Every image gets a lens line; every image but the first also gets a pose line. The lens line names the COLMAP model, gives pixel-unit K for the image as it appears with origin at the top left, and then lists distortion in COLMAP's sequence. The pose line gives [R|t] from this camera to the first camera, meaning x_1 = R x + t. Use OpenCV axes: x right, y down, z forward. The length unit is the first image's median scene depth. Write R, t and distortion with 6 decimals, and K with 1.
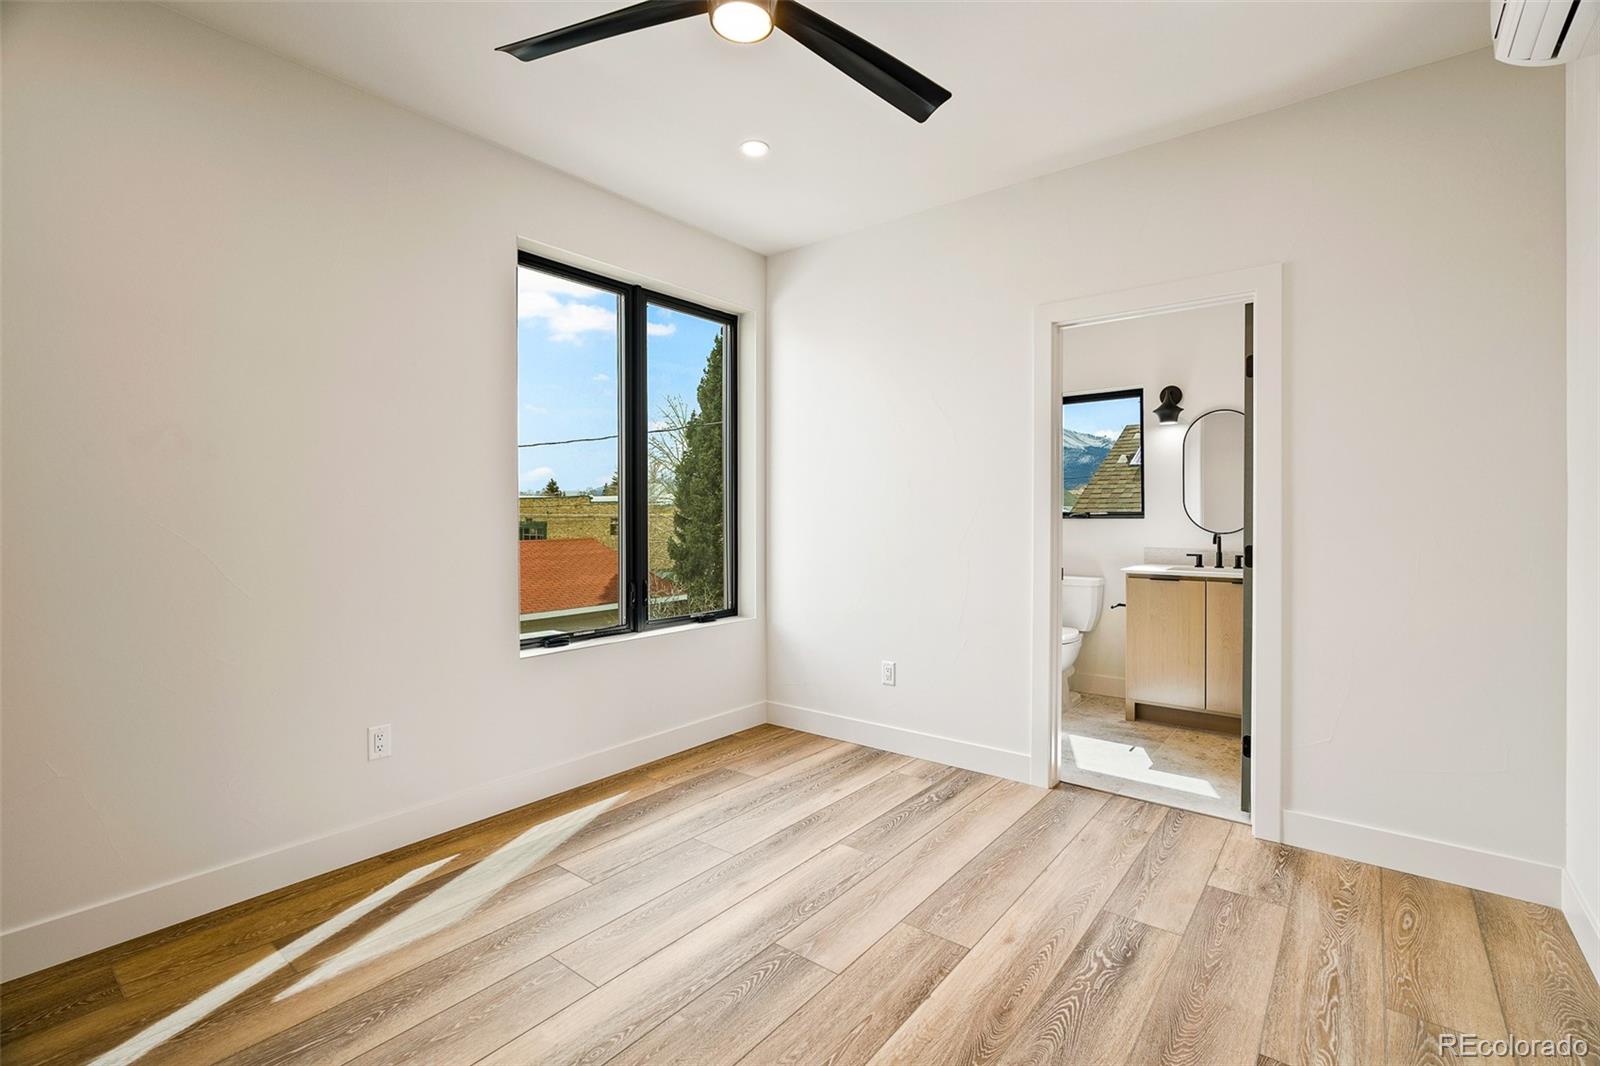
lens RADIAL K [[729.5, 0, 805.6], [0, 729.5, 526.9], [0, 0, 1]] dist [-0.002185, -0.000146]
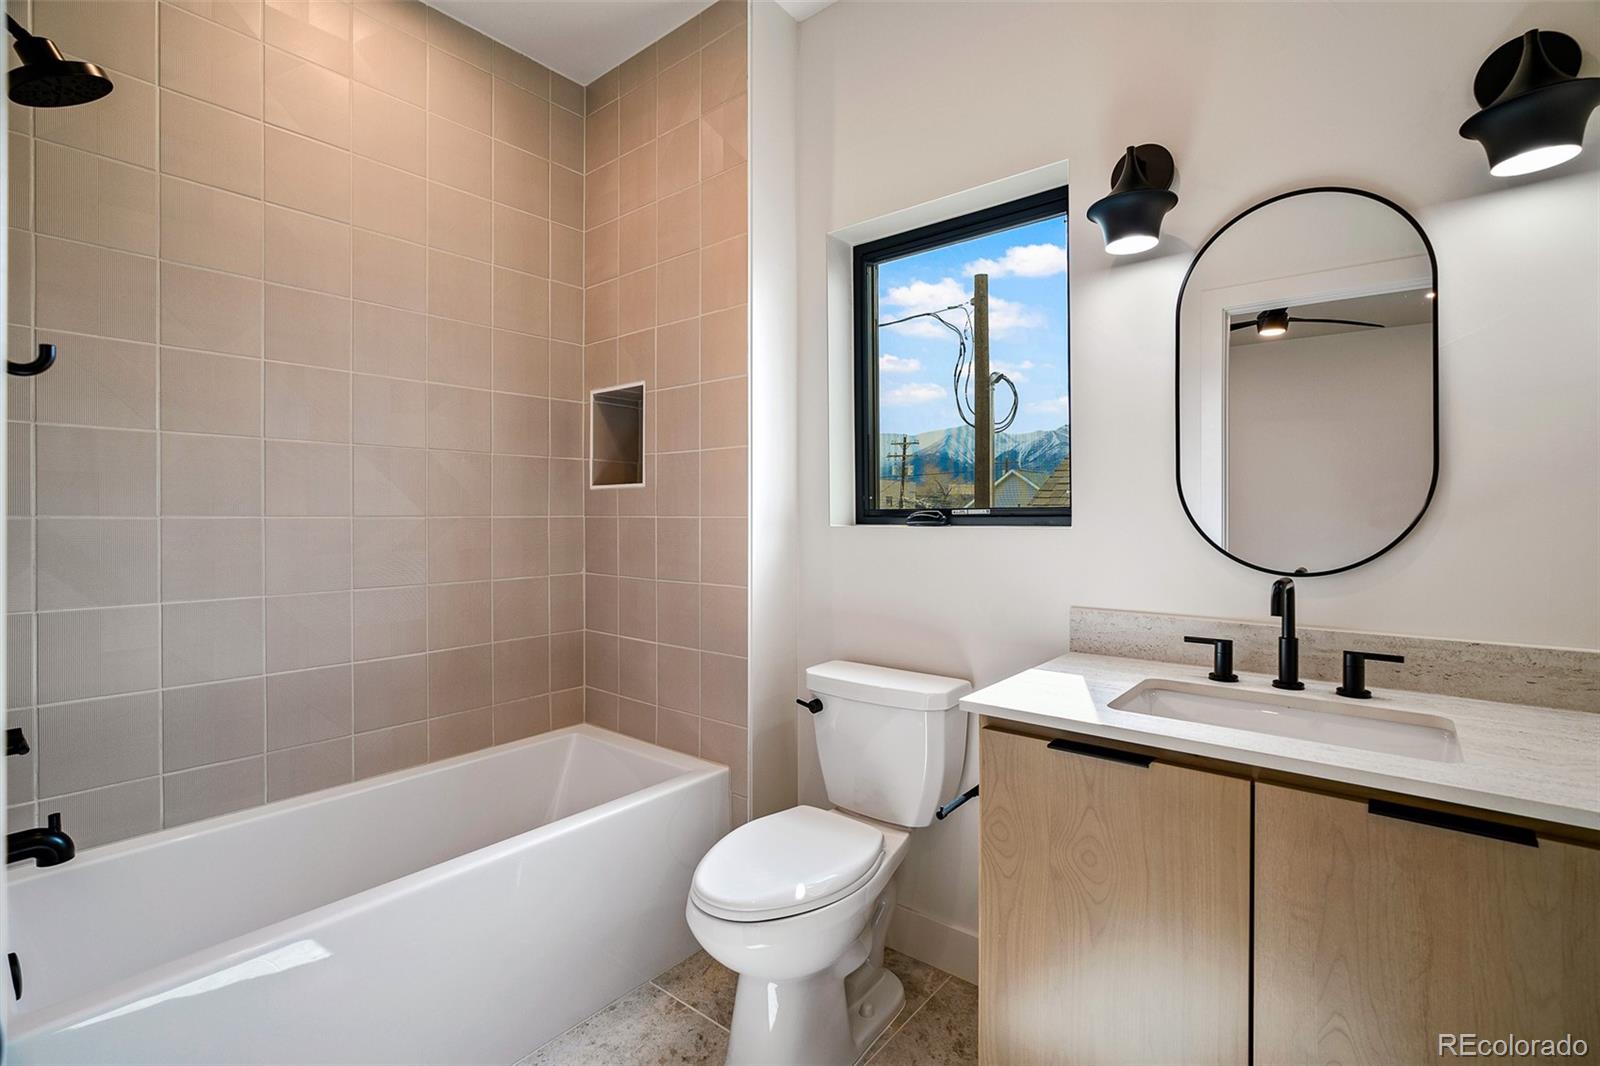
lens RADIAL K [[729.5, 0, 798.5], [0, 729.5, 525.6], [0, 0, 1]] dist [-0.002185, -0.000146]
pose [[0.999823, 0.009521, -0.016256, 0.357572], [-0.009689, 0.999900, -0.010286, -0.007254], [0.016156, 0.010442, 0.999815, 0.675618]]
